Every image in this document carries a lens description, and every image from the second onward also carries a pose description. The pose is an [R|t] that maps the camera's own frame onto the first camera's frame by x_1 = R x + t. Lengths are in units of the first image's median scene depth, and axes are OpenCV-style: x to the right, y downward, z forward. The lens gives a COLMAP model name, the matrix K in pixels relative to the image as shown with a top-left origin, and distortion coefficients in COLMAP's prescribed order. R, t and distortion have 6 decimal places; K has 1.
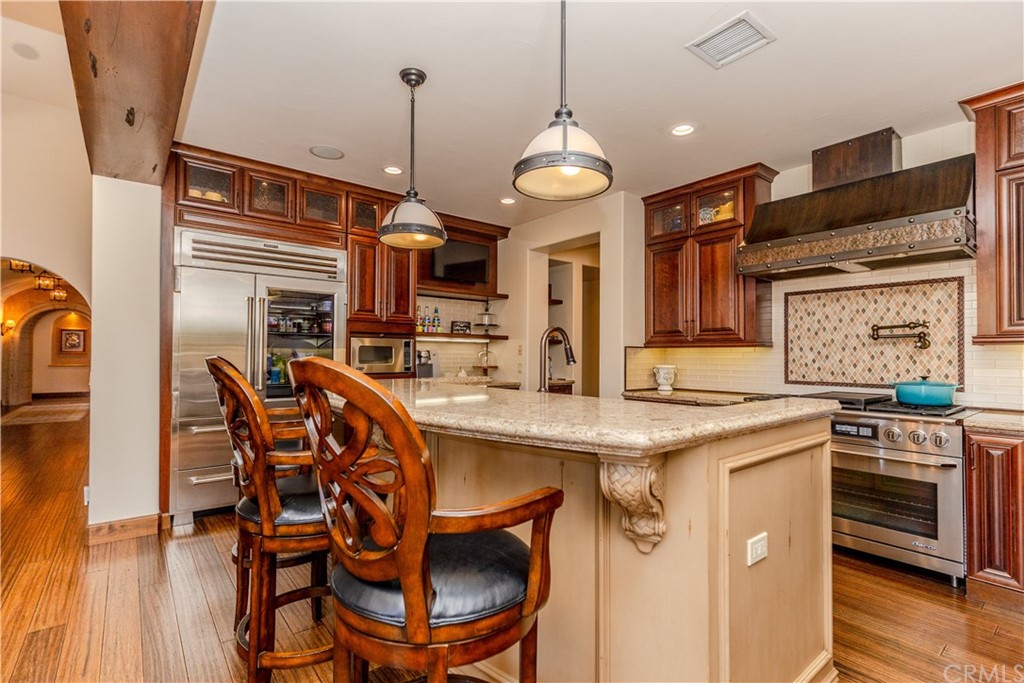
lens RADIAL K [[474.7, 0, 511.4], [0, 474.7, 348.3], [0, 0, 1]] dist [0.000530, 0.000010]
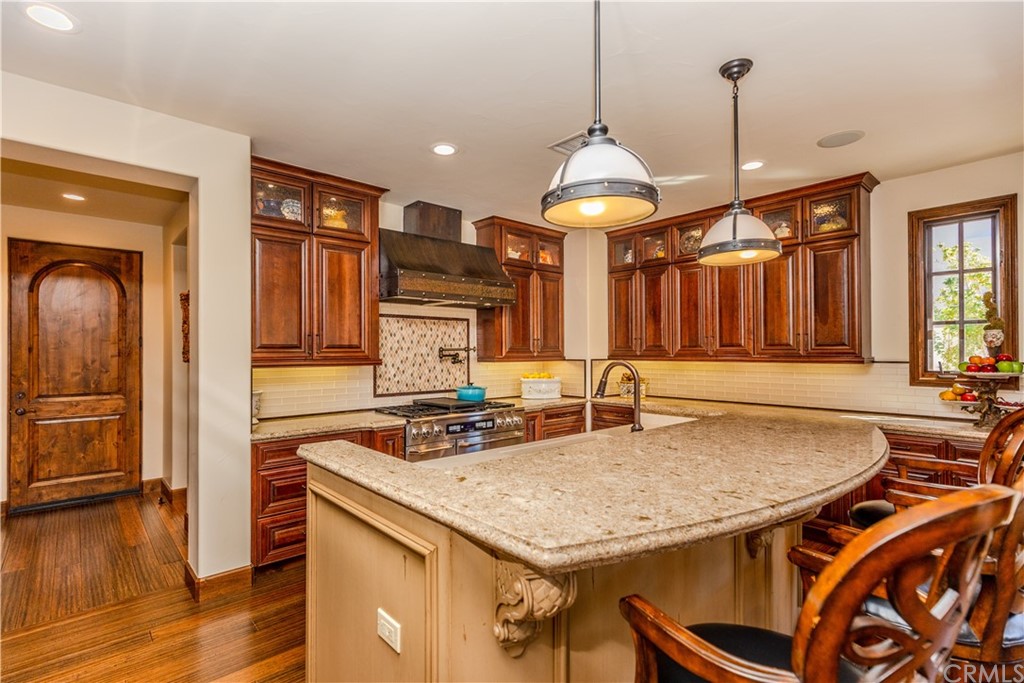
lens RADIAL K [[474.7, 0, 511.4], [0, 474.7, 348.3], [0, 0, 1]] dist [0.000530, 0.000010]
pose [[-0.059179, 0.013657, 0.998154, -0.545369], [-0.003654, 0.999897, -0.013897, -0.025136], [-0.998241, -0.004470, -0.059123, 0.792764]]
